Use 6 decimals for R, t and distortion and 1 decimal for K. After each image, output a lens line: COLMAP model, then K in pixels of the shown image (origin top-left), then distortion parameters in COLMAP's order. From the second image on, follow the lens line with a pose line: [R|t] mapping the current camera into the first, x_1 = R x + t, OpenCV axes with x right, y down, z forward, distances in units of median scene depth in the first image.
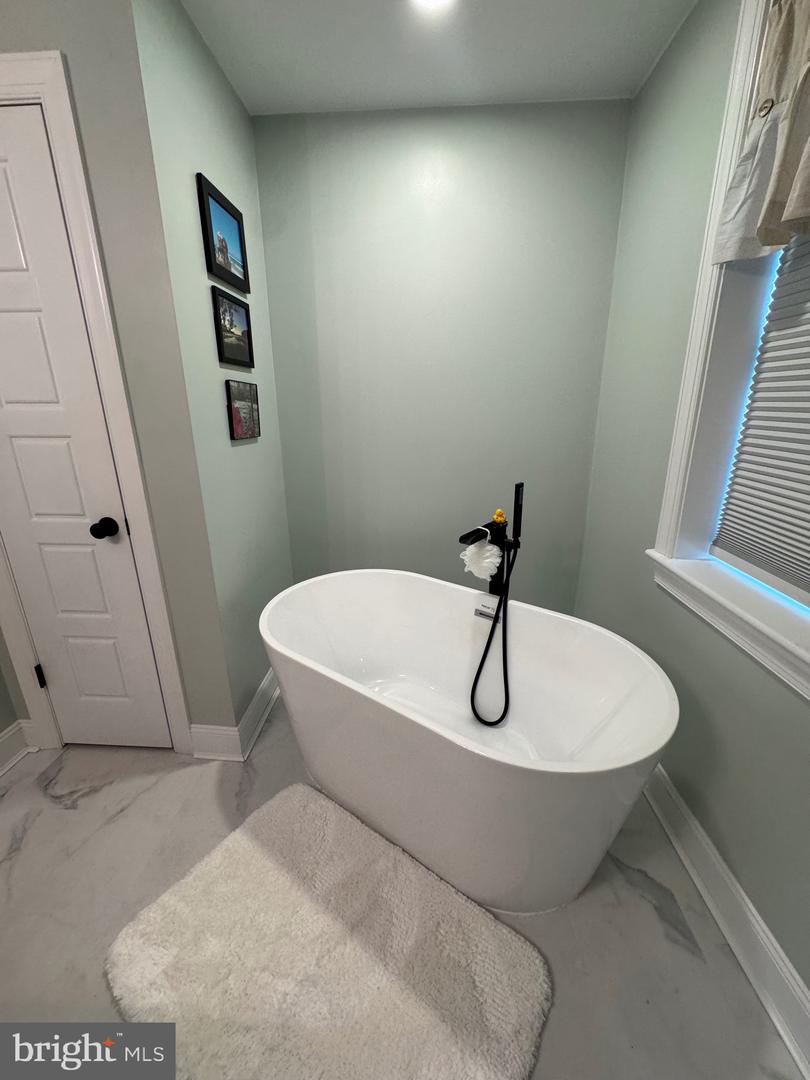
lens RADIAL K [[432.6, 0, 407.8], [0, 432.6, 540.1], [0, 0, 1]] dist [-0.003789, 0.000216]
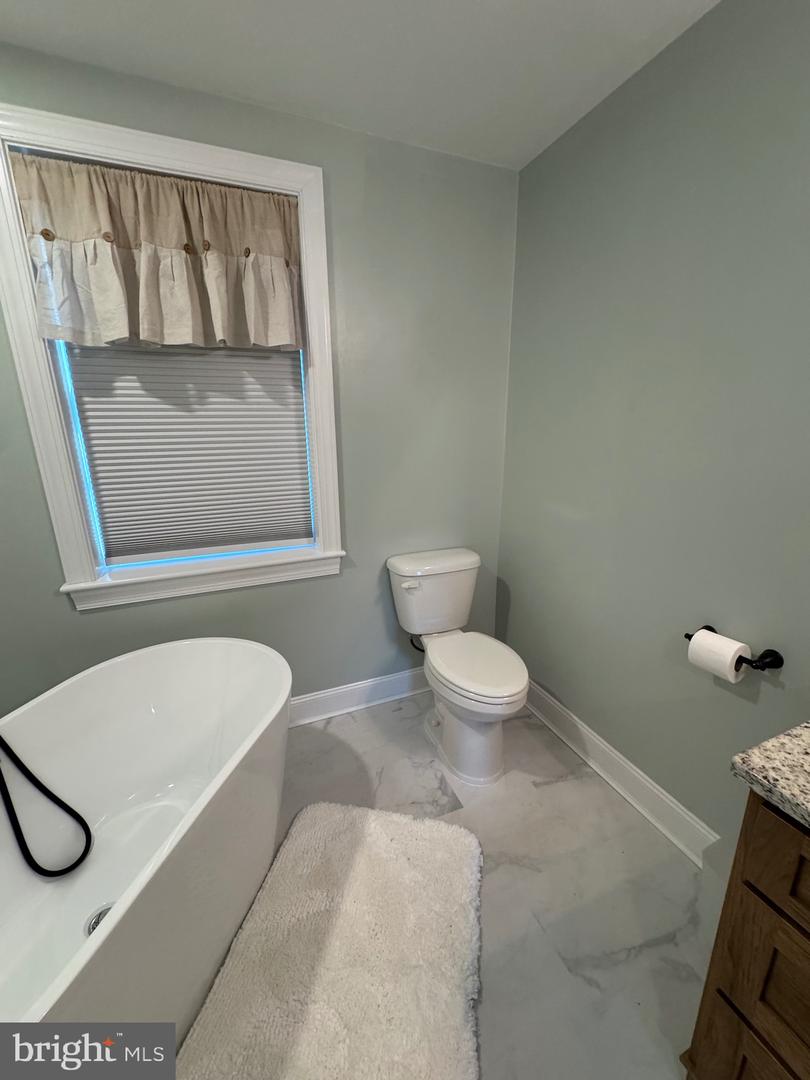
lens RADIAL K [[432.6, 0, 407.9], [0, 432.6, 545.2], [0, 0, 1]] dist [-0.003789, 0.000216]
pose [[-0.435490, -0.211323, 0.875038, -0.792875], [0.292617, 0.886034, 0.359609, -0.223070], [-0.851307, 0.412657, -0.324022, 0.662752]]
